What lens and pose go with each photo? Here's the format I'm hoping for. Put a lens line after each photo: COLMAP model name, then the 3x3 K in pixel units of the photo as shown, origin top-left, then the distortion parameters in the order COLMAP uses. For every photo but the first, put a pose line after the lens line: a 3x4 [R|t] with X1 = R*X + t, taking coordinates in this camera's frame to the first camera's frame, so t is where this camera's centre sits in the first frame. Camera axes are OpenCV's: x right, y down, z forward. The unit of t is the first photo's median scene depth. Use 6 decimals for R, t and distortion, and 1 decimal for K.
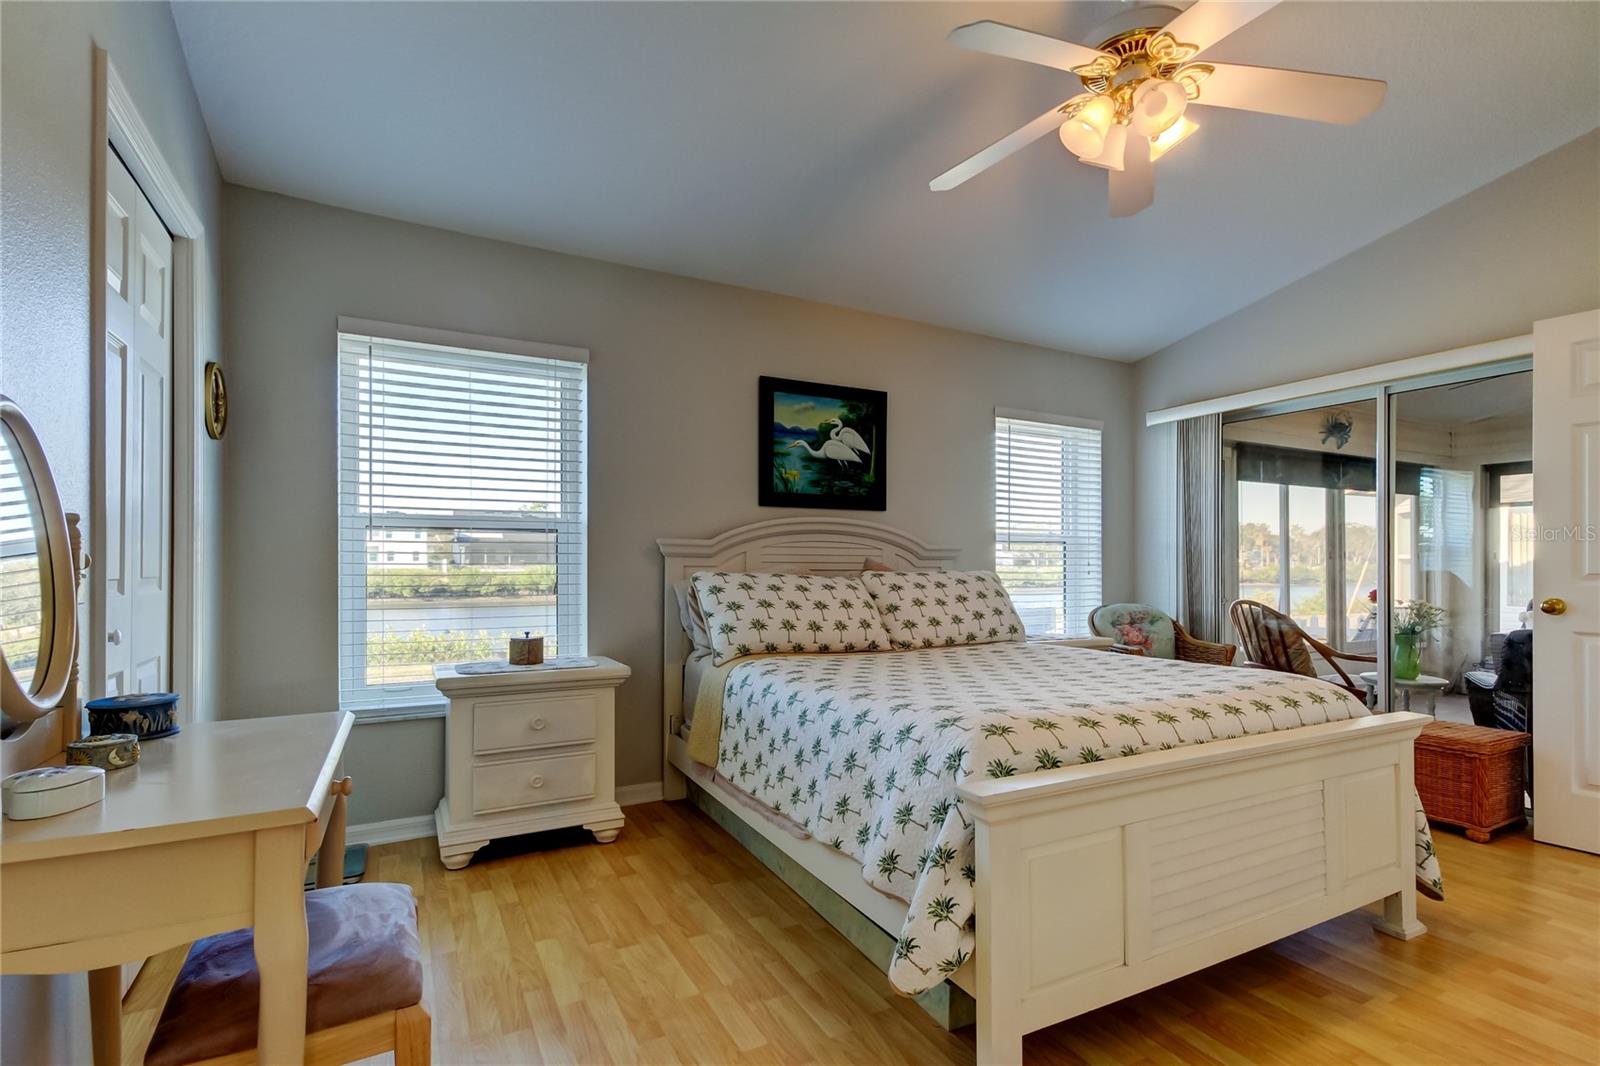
lens RADIAL K [[759.1, 0, 801.0], [0, 759.1, 555.7], [0, 0, 1]] dist [0.020229, -0.000017]
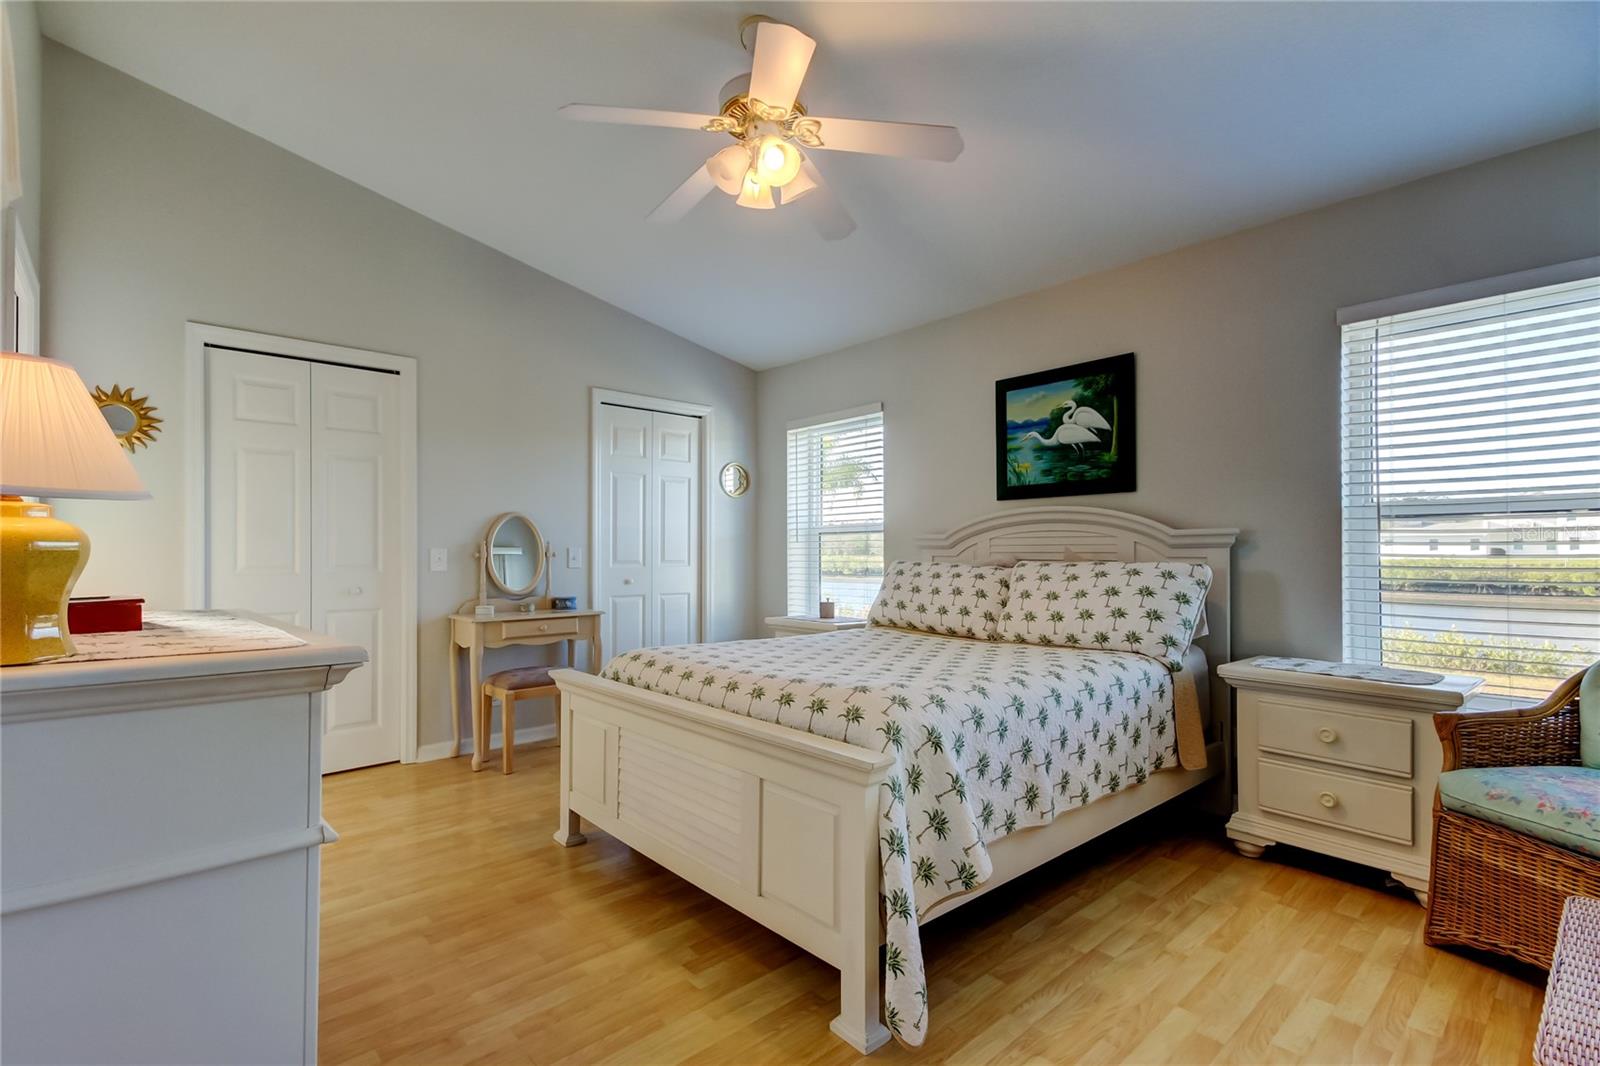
lens RADIAL K [[759.1, 0, 801.0], [0, 759.1, 555.7], [0, 0, 1]] dist [0.020229, -0.000017]
pose [[0.229324, -0.000037, -0.973350, 0.912172], [0.012195, 0.999922, 0.002835, 0.006008], [0.973274, -0.012520, 0.229306, 0.465365]]
